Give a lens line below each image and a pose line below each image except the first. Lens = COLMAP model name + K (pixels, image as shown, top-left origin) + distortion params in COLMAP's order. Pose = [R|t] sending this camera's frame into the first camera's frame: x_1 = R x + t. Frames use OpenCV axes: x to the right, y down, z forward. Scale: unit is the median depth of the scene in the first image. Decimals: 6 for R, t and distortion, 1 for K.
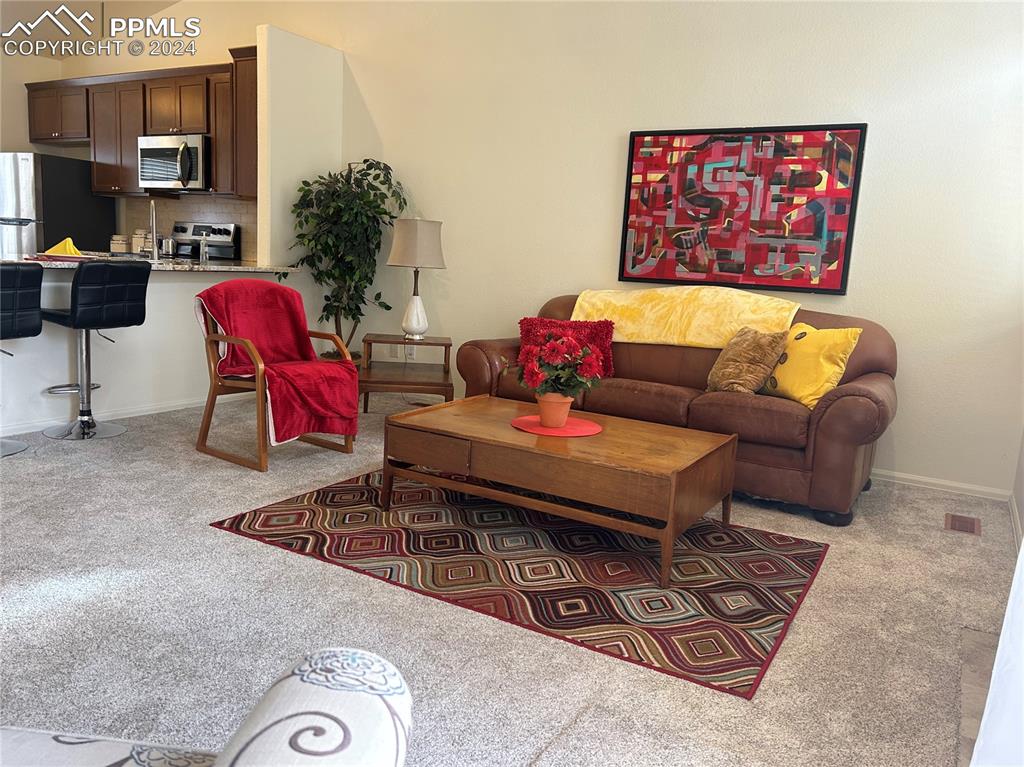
lens RADIAL K [[773.9, 0, 511.6], [0, 773.9, 376.5], [0, 0, 1]] dist [0.053150, -0.042932]
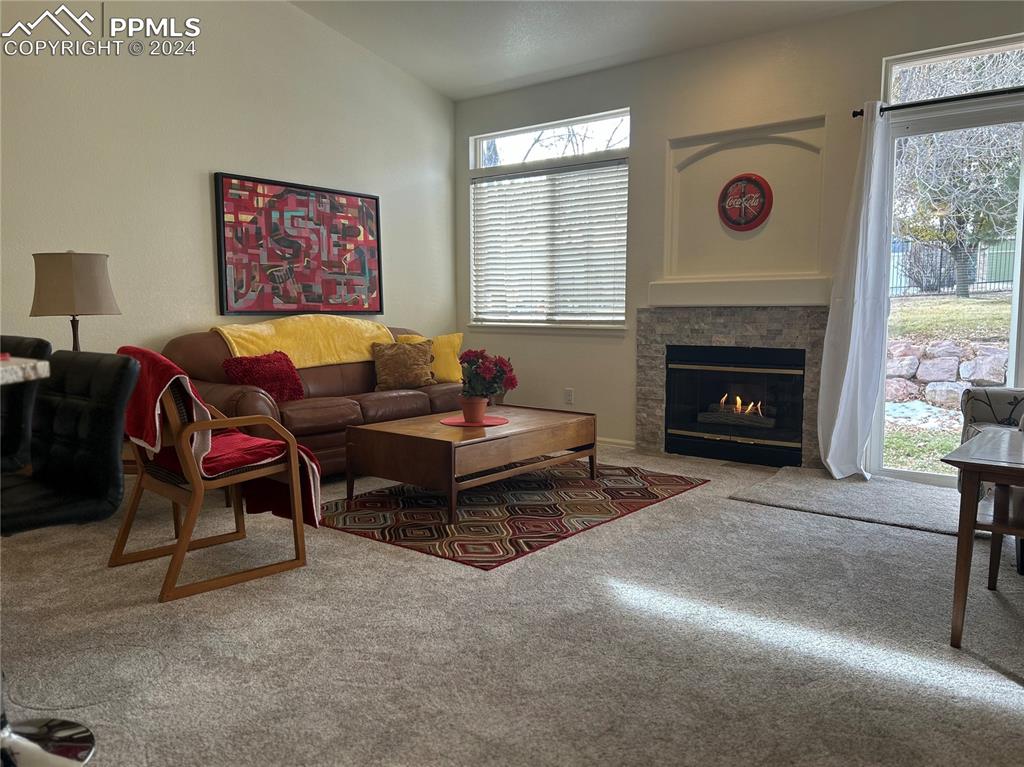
lens RADIAL K [[773.0, 0, 514.5], [0, 773.0, 388.2], [0, 0, 1]] dist [0.056001, -0.059453]
pose [[0.146168, -0.159811, 0.976266, -0.929751], [0.158052, 0.977961, 0.136425, -0.123845], [-0.976552, 0.134360, 0.168205, 0.527445]]
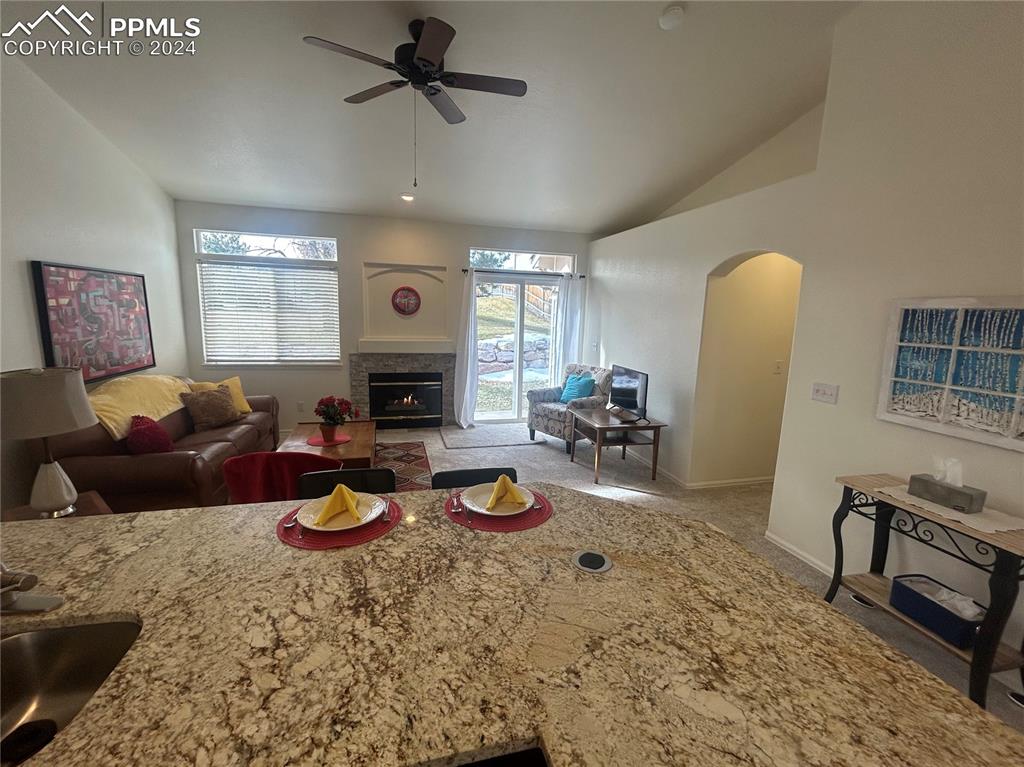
lens RADIAL K [[442.2, 0, 512.0], [0, 442.2, 383.5], [0, 0, 1]] dist [-0.003759, 0.004741]
pose [[-0.712811, -0.193395, 0.674166, -0.866279], [0.034727, 0.950320, 0.309332, -0.351687], [-0.700496, 0.243907, -0.670682, 1.092654]]
